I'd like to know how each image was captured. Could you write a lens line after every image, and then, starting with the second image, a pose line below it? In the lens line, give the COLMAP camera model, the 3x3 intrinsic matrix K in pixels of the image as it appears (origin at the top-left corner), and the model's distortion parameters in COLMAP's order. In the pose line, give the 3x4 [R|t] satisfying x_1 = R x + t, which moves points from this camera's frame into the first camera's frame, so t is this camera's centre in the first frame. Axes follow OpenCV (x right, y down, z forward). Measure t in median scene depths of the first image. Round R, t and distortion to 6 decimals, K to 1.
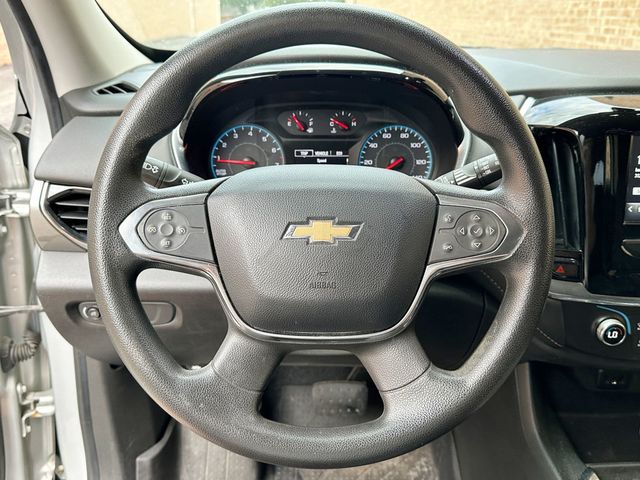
lens RADIAL K [[557.5, 0, 320.1], [0, 557.5, 239.0], [0, 0, 1]] dist [0.039128, -0.071704]
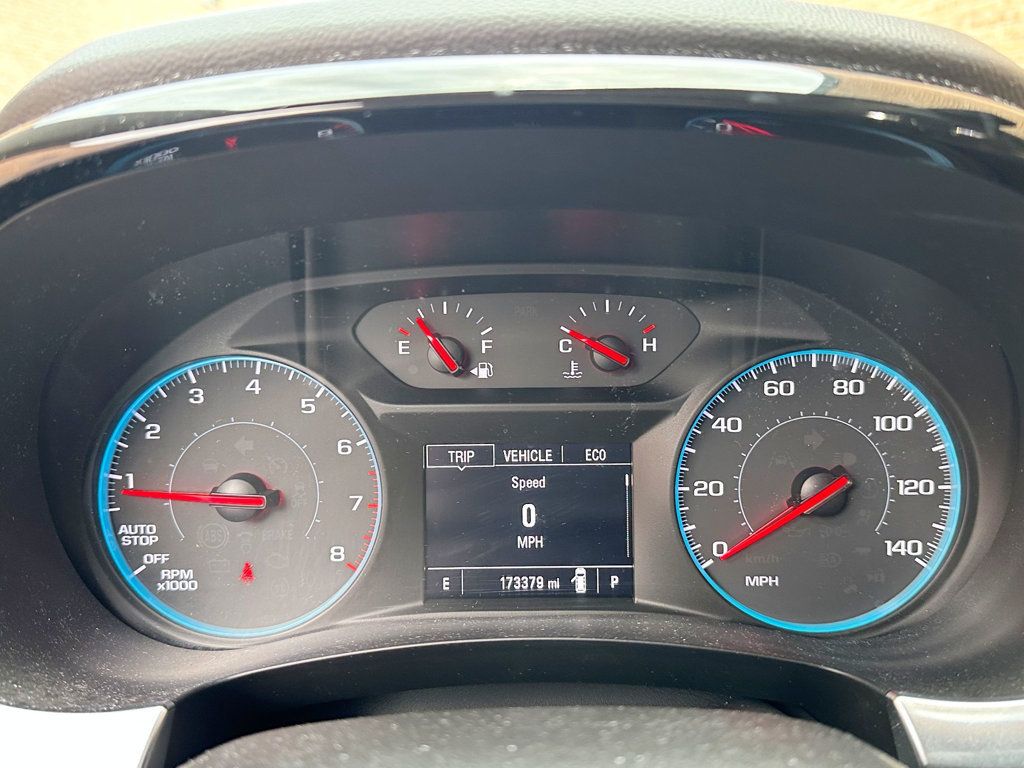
lens RADIAL K [[891.9, 0, 512.2], [0, 891.9, 378.9], [0, 0, 1]] dist [0.039128, -0.071704]
pose [[0.999884, -0.011914, -0.009533, -0.000188], [0.010588, 0.991617, -0.128774, -0.137235], [0.010987, 0.128658, 0.991628, 0.587050]]
